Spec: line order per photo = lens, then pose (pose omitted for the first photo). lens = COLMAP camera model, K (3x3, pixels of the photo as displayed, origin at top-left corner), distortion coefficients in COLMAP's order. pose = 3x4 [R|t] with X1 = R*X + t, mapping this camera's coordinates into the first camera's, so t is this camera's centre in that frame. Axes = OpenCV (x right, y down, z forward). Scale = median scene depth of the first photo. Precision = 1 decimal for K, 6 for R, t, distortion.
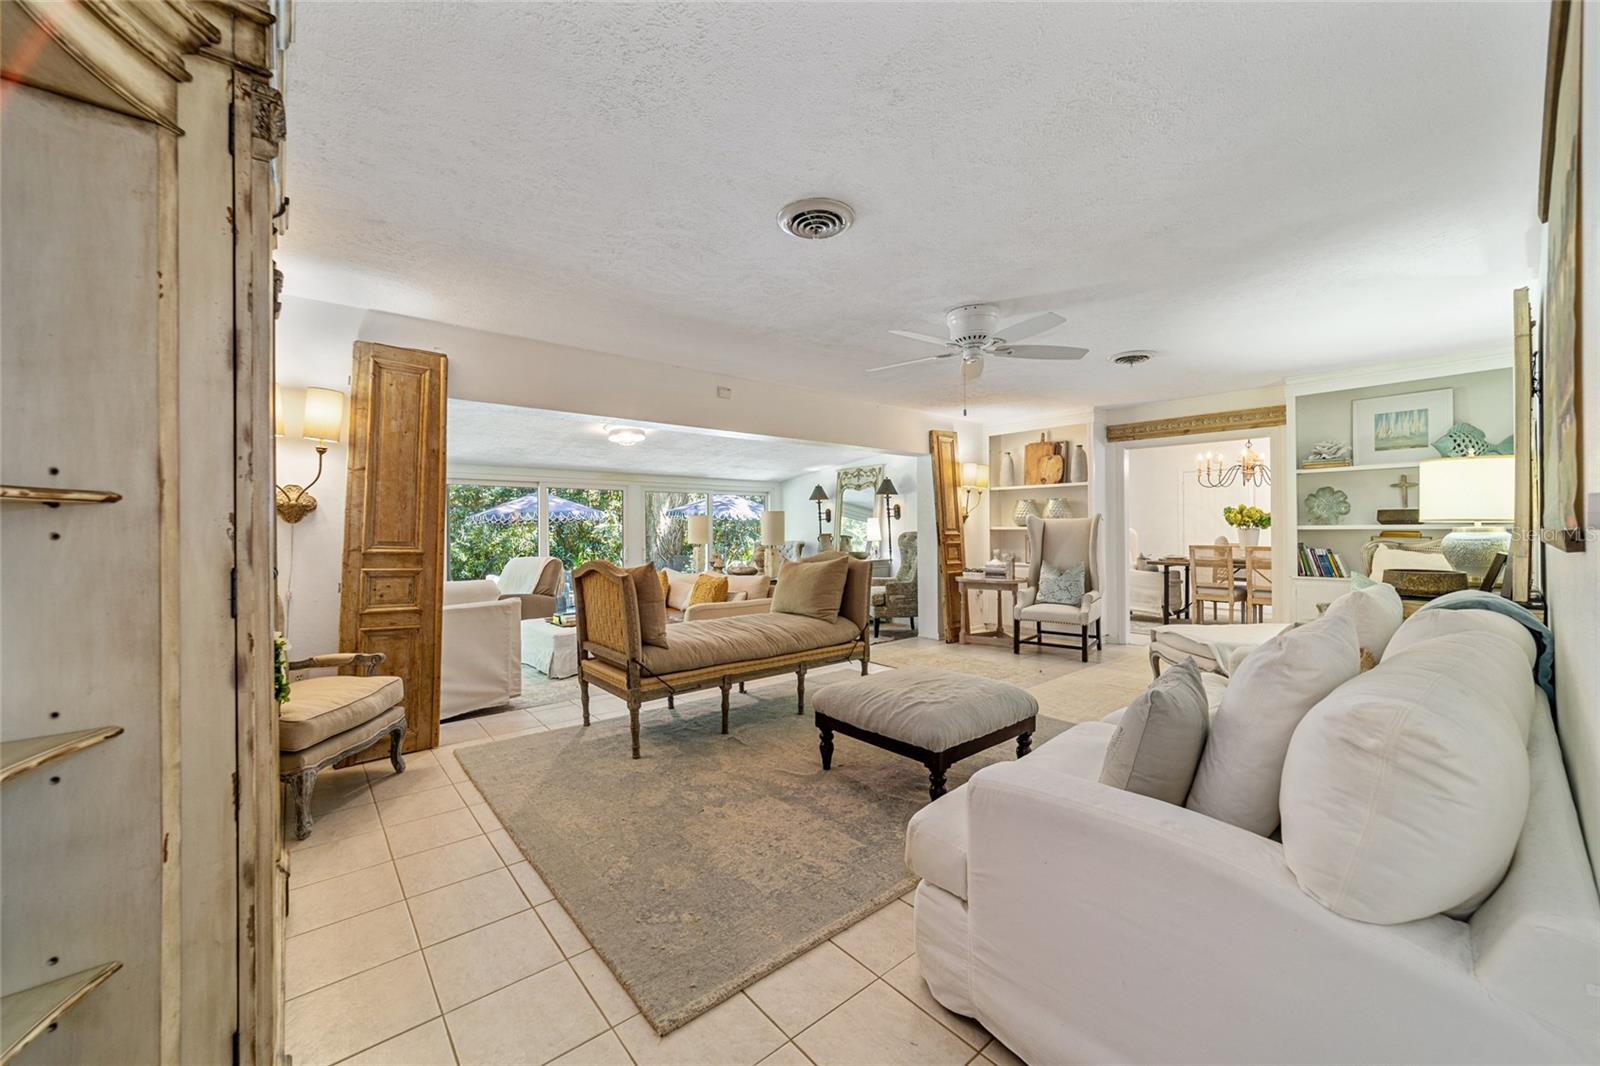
lens RADIAL K [[618.0, 0, 797.5], [0, 618.0, 526.5], [0, 0, 1]] dist [-0.010937, 0.005107]
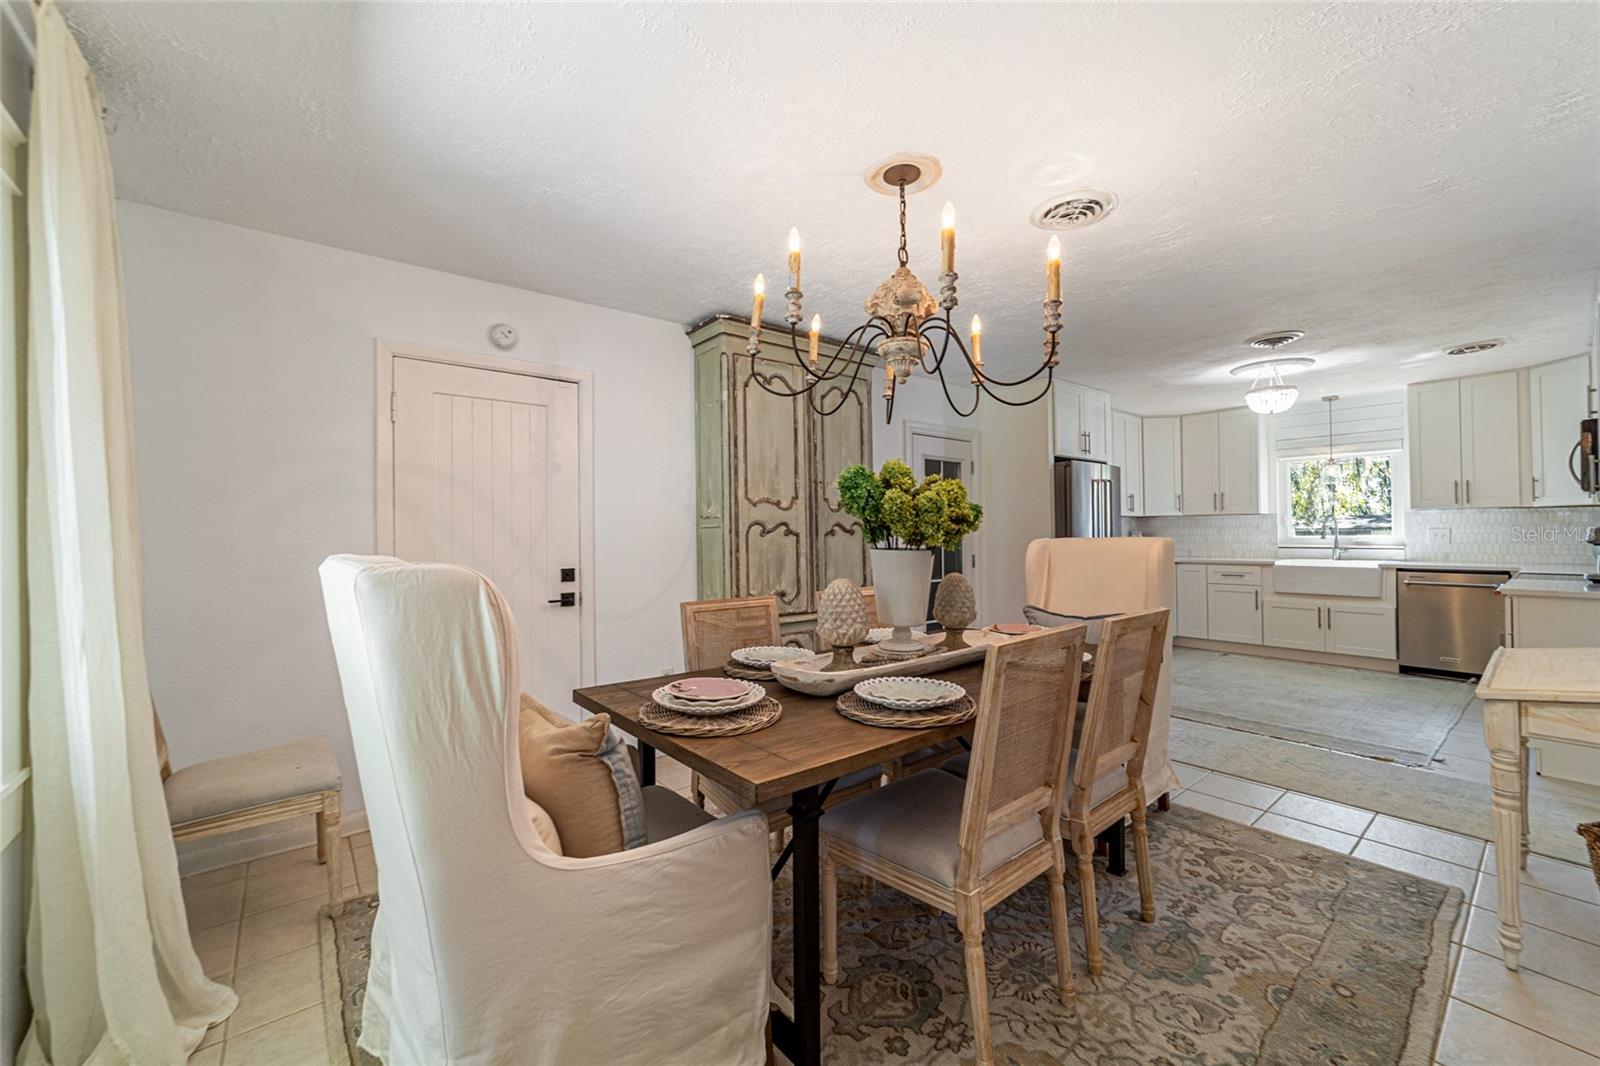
lens RADIAL K [[618.0, 0, 800.8], [0, 618.0, 528.6], [0, 0, 1]] dist [-0.010937, 0.005107]
pose [[0.023035, 0.011039, 0.999674, 0.439464], [0.009362, 0.999893, -0.011257, -0.002487], [-0.999691, 0.009618, 0.022929, 1.014117]]
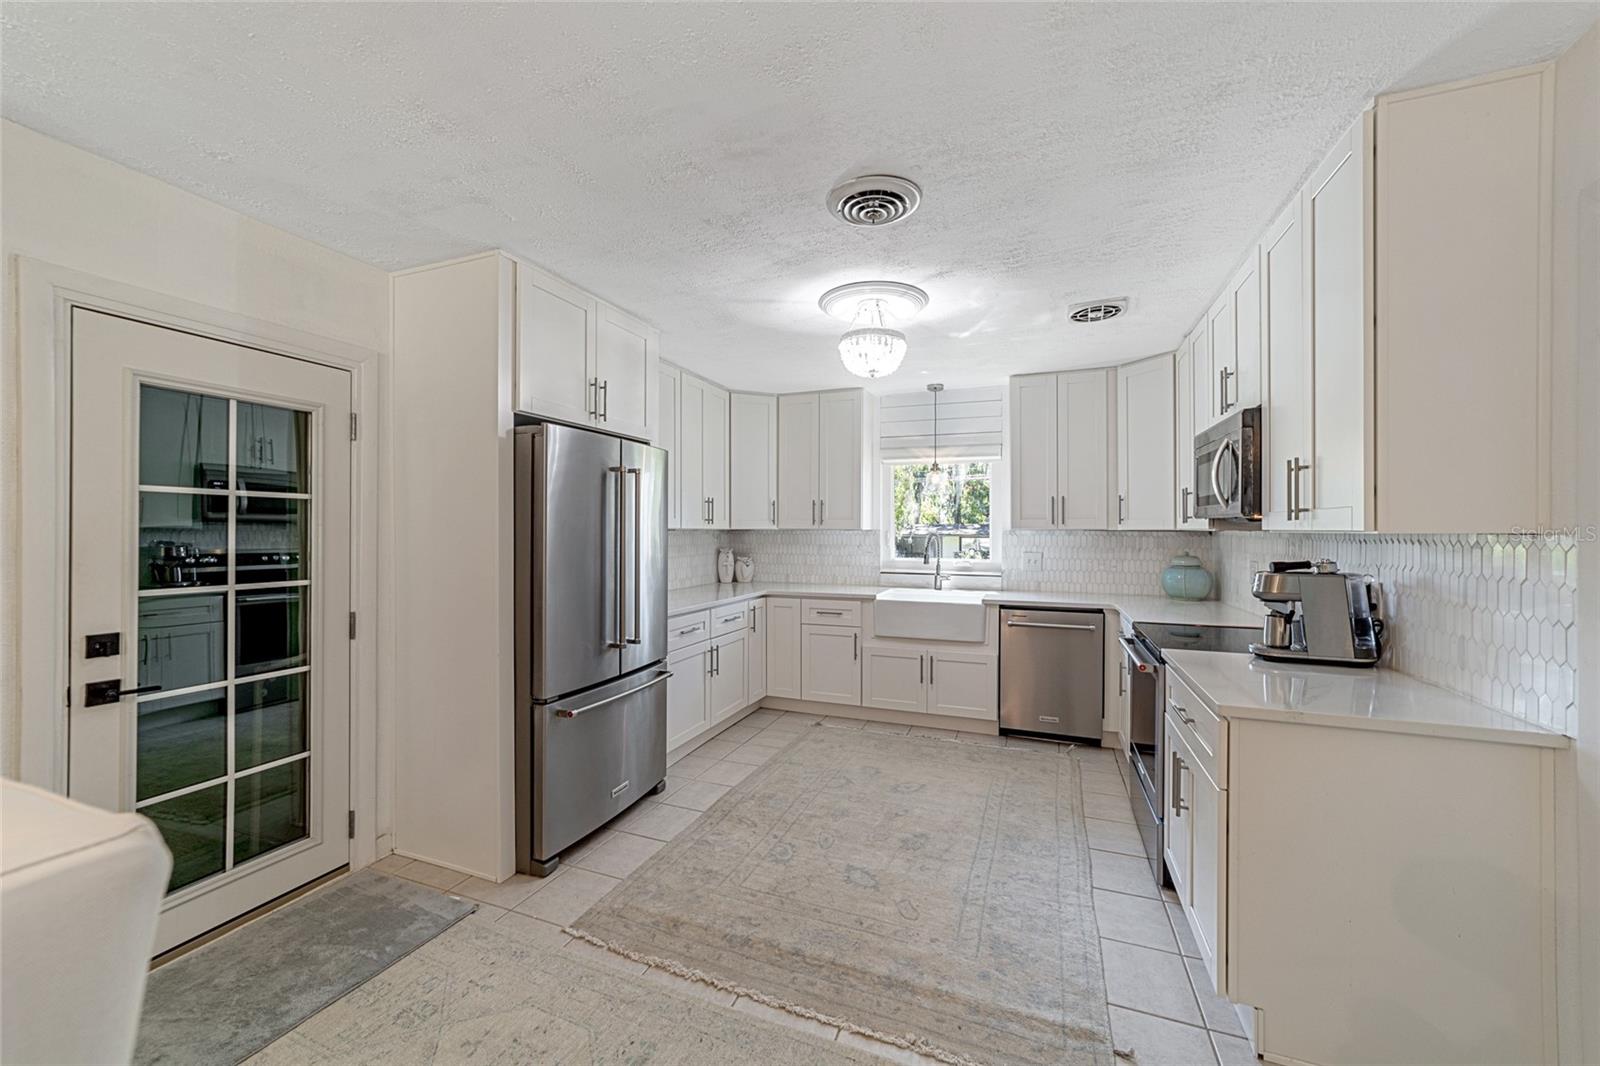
lens RADIAL K [[618.0, 0, 792.9], [0, 618.0, 531.9], [0, 0, 1]] dist [-0.010937, 0.005107]
pose [[-0.472494, 0.003206, 0.881328, 0.748916], [-0.002346, 0.999985, -0.004895, -0.020731], [-0.881331, -0.004380, -0.472479, 0.781658]]
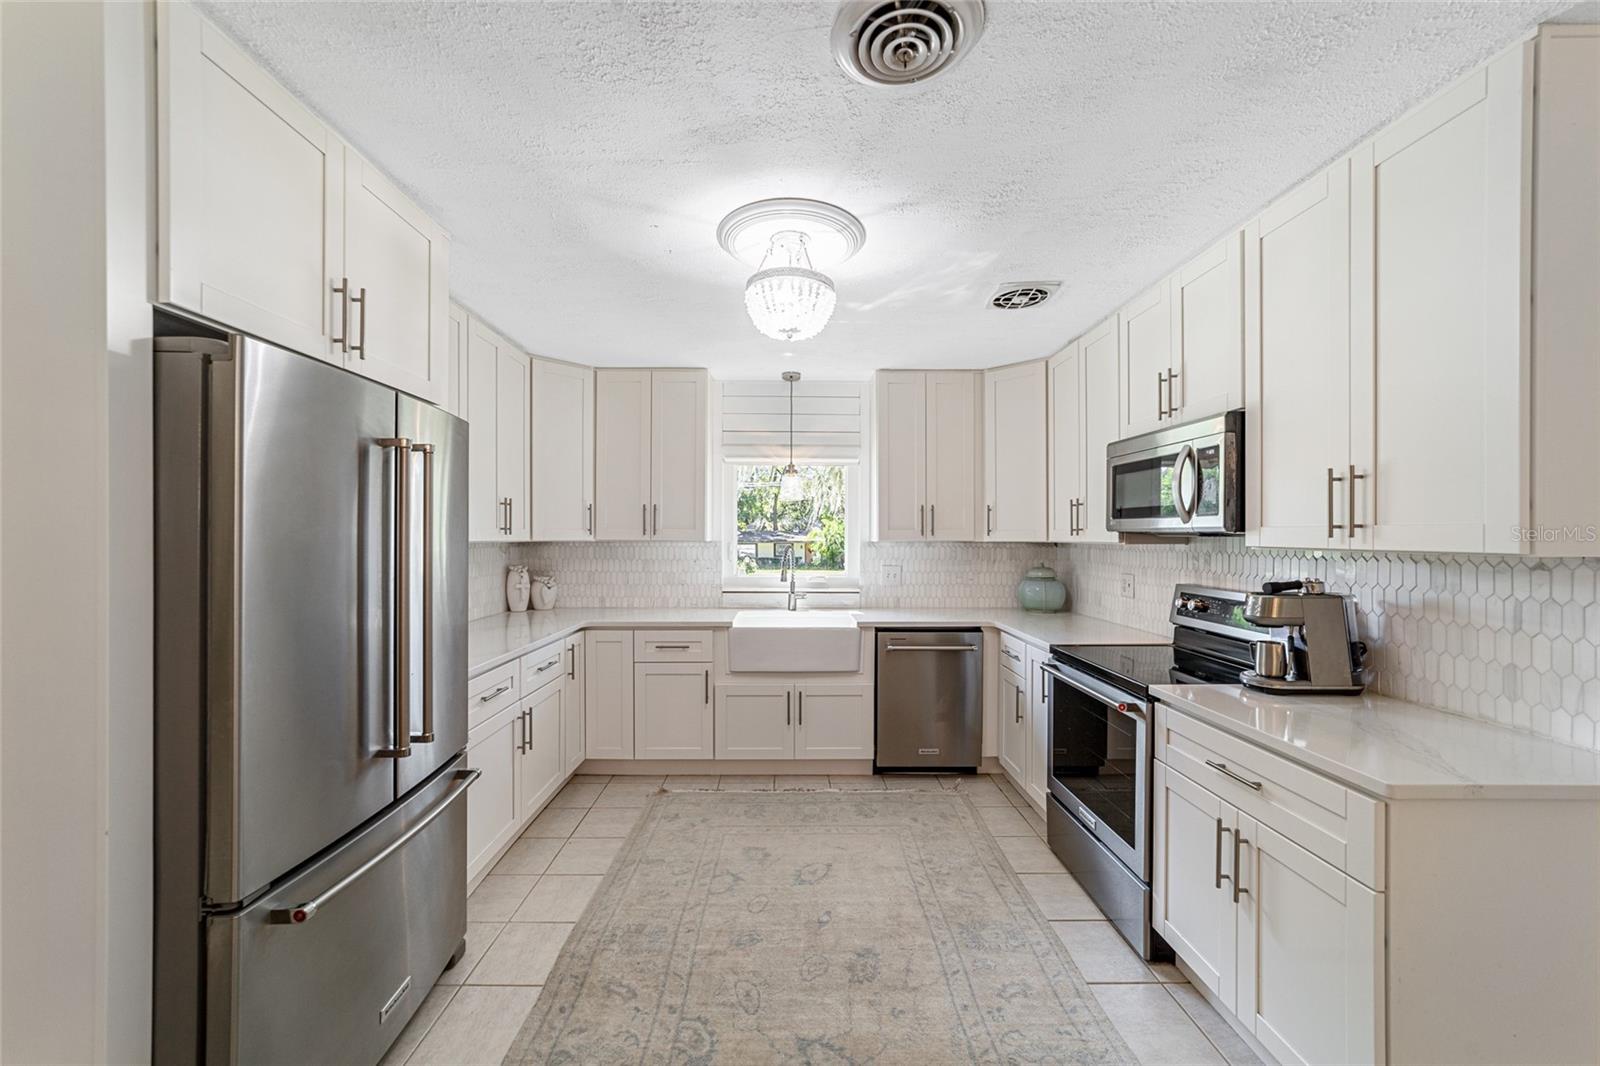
lens RADIAL K [[618.0, 0, 794.3], [0, 618.0, 538.3], [0, 0, 1]] dist [-0.010937, 0.005107]
pose [[-0.770290, 0.003979, 0.637681, 0.884304], [0.000492, 0.999984, -0.005646, -0.025861], [-0.637693, -0.004036, -0.770280, 0.773863]]
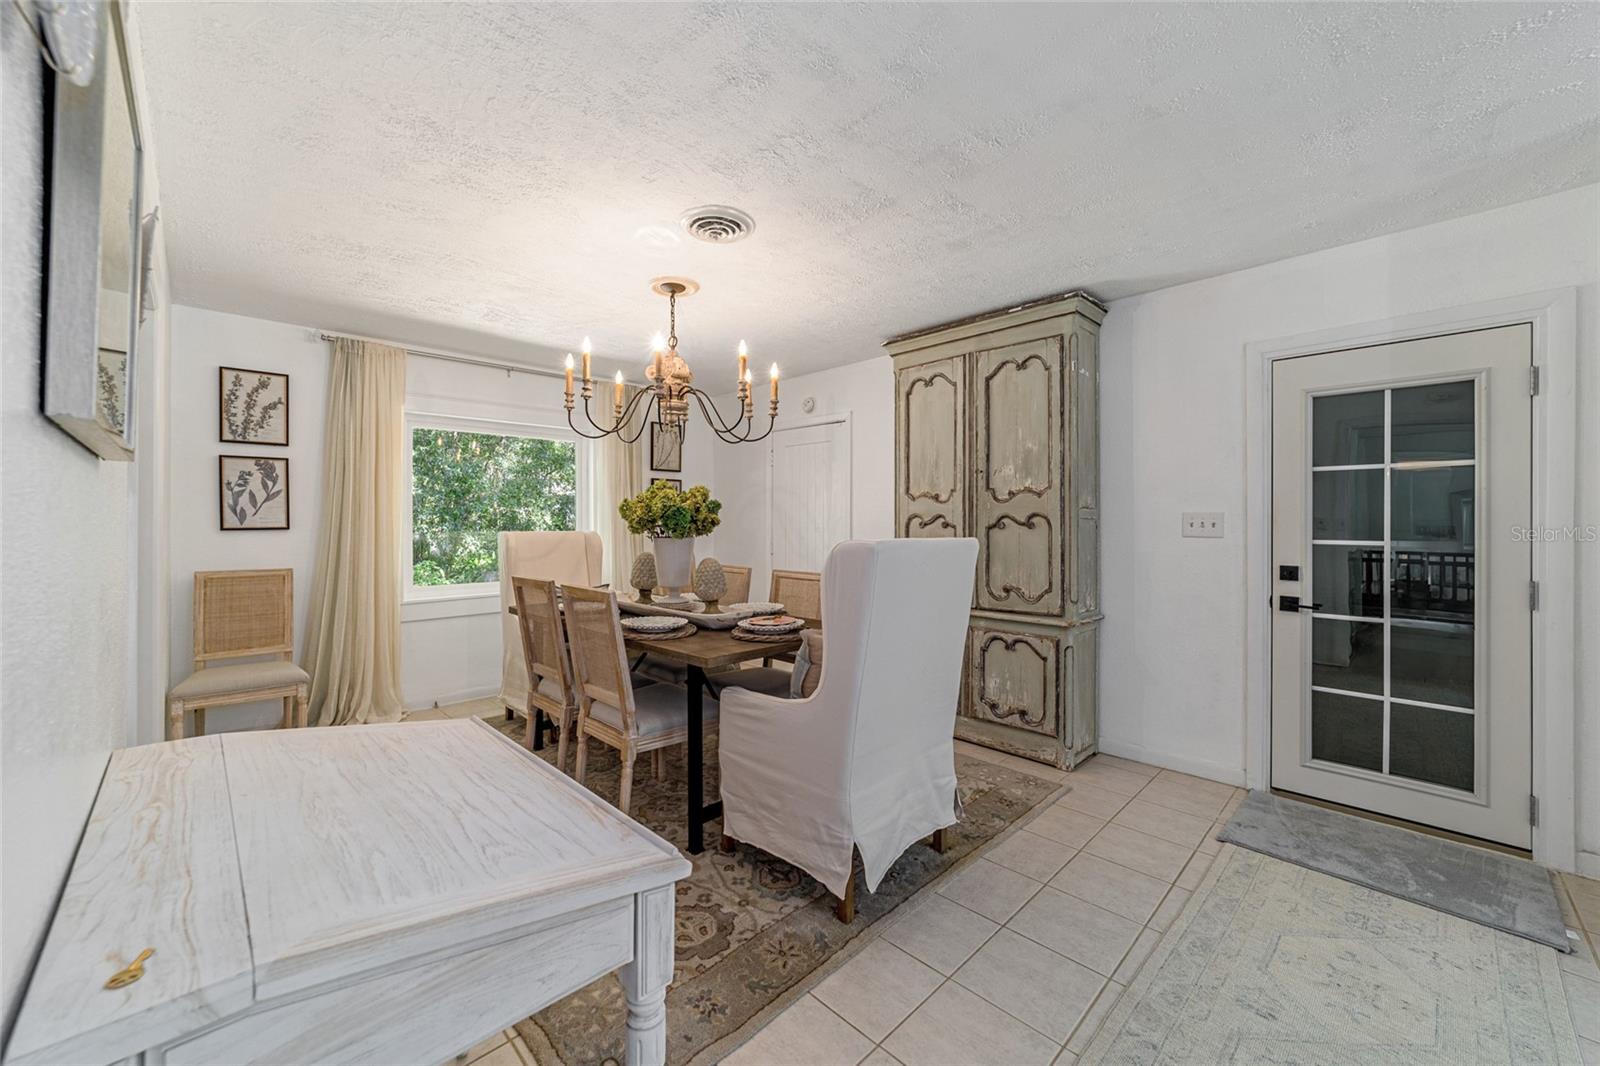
lens RADIAL K [[618.0, 0, 796.5], [0, 618.0, 520.2], [0, 0, 1]] dist [-0.010937, 0.005107]
pose [[0.997325, 0.004985, 0.072918, 0.763735], [-0.004784, 0.999984, -0.002937, -0.006654], [-0.072932, 0.002580, 0.997334, 0.559920]]
